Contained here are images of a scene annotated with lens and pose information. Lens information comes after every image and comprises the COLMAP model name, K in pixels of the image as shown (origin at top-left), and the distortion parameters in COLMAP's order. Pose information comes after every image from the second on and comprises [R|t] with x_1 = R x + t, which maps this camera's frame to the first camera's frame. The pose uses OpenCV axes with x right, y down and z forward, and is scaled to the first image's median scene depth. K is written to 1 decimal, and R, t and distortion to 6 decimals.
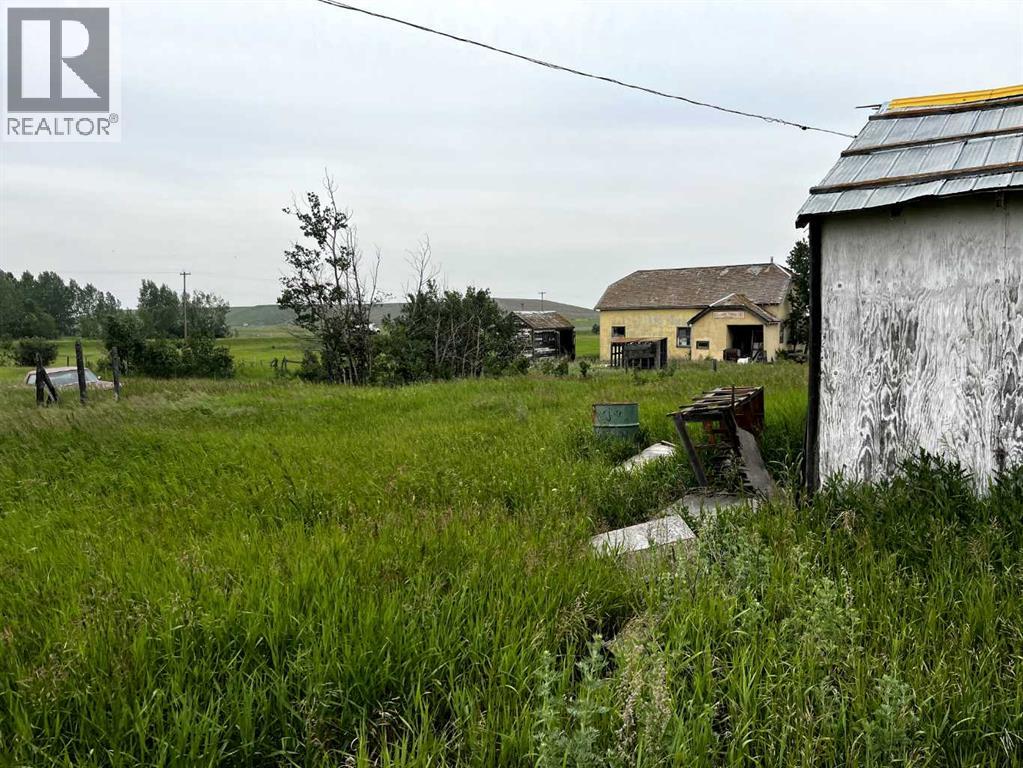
lens RADIAL K [[791.7, 0, 511.8], [0, 791.7, 386.3], [0, 0, 1]] dist [0.042239, -0.040672]
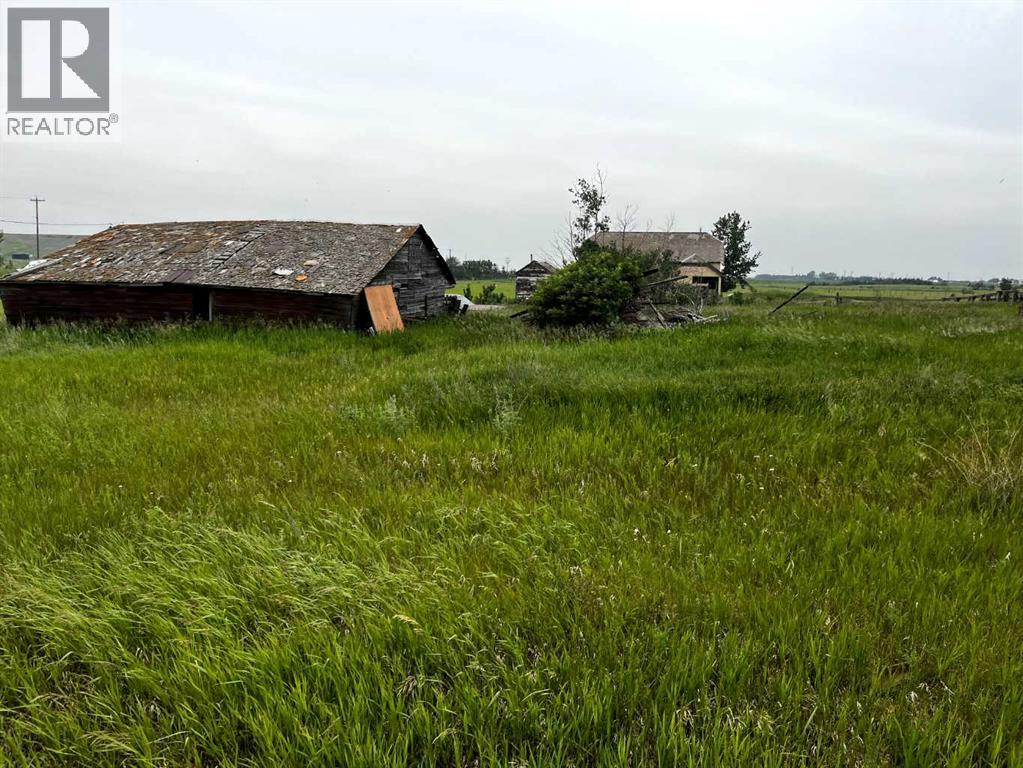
lens RADIAL K [[793.4, 0, 511.5], [0, 793.4, 384.0], [0, 0, 1]] dist [0.041106, -0.050141]
pose [[0.930489, -0.018254, 0.365864, -3.997784], [-0.005580, 0.997936, 0.063979, 0.180593], [-0.366277, -0.061573, 0.928467, -1.468315]]
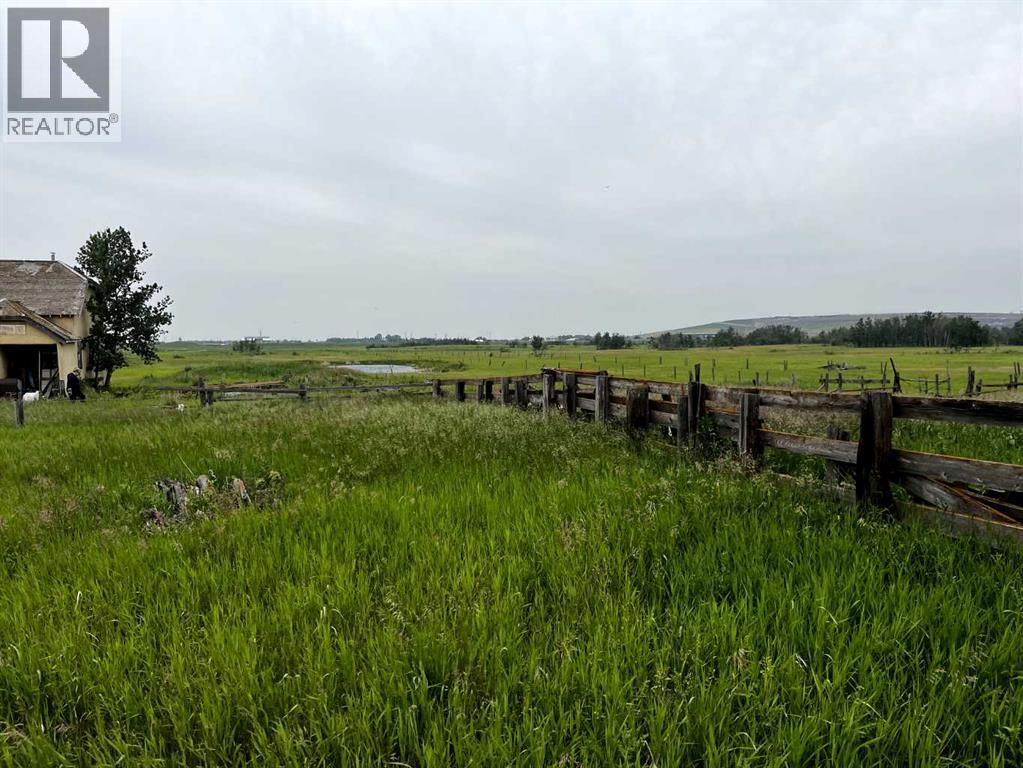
lens RADIAL K [[793.4, 0, 511.5], [0, 793.4, 384.0], [0, 0, 1]] dist [0.041106, -0.050141]
pose [[0.627944, -0.035870, 0.777432, 0.106036], [0.059869, 0.998204, -0.002301, -0.114226], [-0.775953, 0.047989, 0.628963, 1.705534]]
